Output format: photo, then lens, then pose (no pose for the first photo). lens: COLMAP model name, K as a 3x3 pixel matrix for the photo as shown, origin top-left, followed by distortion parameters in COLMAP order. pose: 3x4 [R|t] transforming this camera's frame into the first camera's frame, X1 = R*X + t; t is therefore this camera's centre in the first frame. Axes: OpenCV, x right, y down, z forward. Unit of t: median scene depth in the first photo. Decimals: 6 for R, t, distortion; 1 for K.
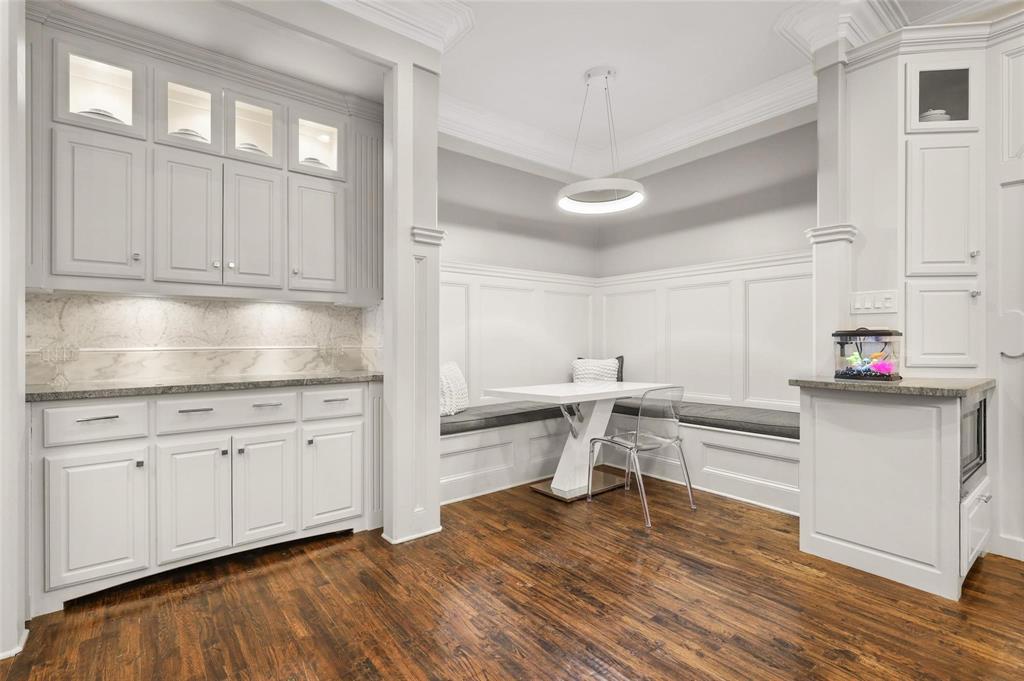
lens RADIAL K [[470.4, 0, 505.6], [0, 470.4, 337.7], [0, 0, 1]] dist [-0.000617, -0.001004]
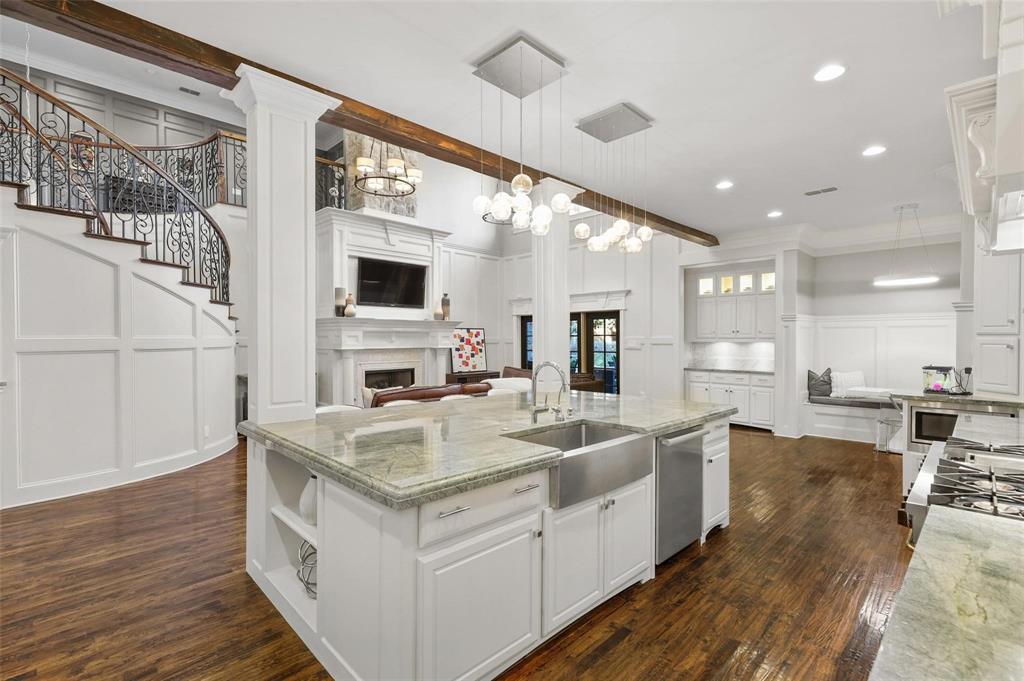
lens RADIAL K [[470.4, 0, 511.9], [0, 470.4, 348.4], [0, 0, 1]] dist [-0.000617, -0.001004]
pose [[0.117113, 0.021954, -0.992876, 2.143036], [0.003288, 0.999742, 0.022494, -0.113572], [0.993113, -0.005898, 0.117010, -0.754778]]
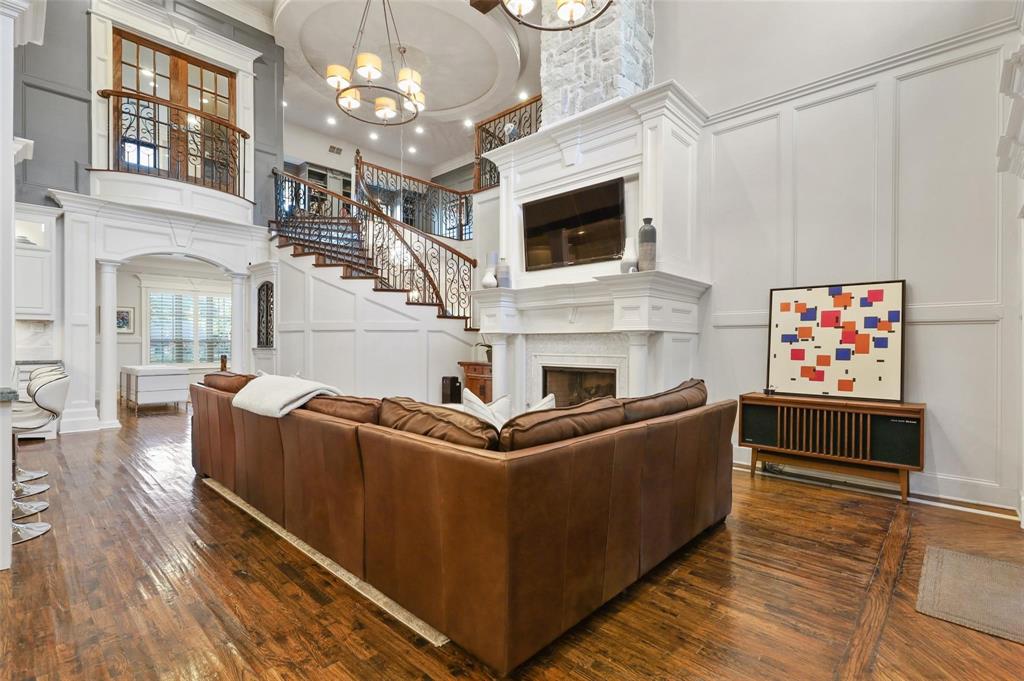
lens RADIAL K [[470.4, 0, 513.2], [0, 470.4, 341.5], [0, 0, 1]] dist [-0.000617, -0.001004]
pose [[-0.988776, 0.001818, -0.149391, -0.524850], [0.001726, 0.999998, 0.000748, -0.012822], [0.149393, 0.000482, -0.988778, 0.684717]]
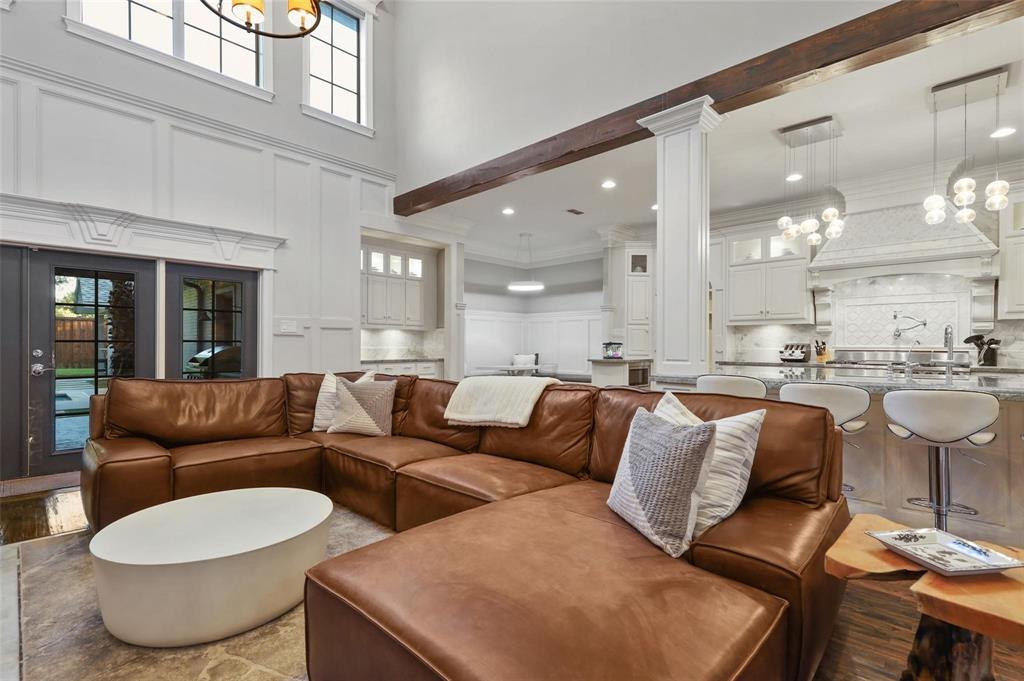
lens RADIAL K [[470.4, 0, 515.5], [0, 470.4, 345.1], [0, 0, 1]] dist [-0.000617, -0.001004]
pose [[0.987810, 0.004736, 0.155591, -0.275613], [-0.005661, 0.999969, 0.005502, -0.012488], [-0.155560, -0.006316, 0.987806, -1.675199]]
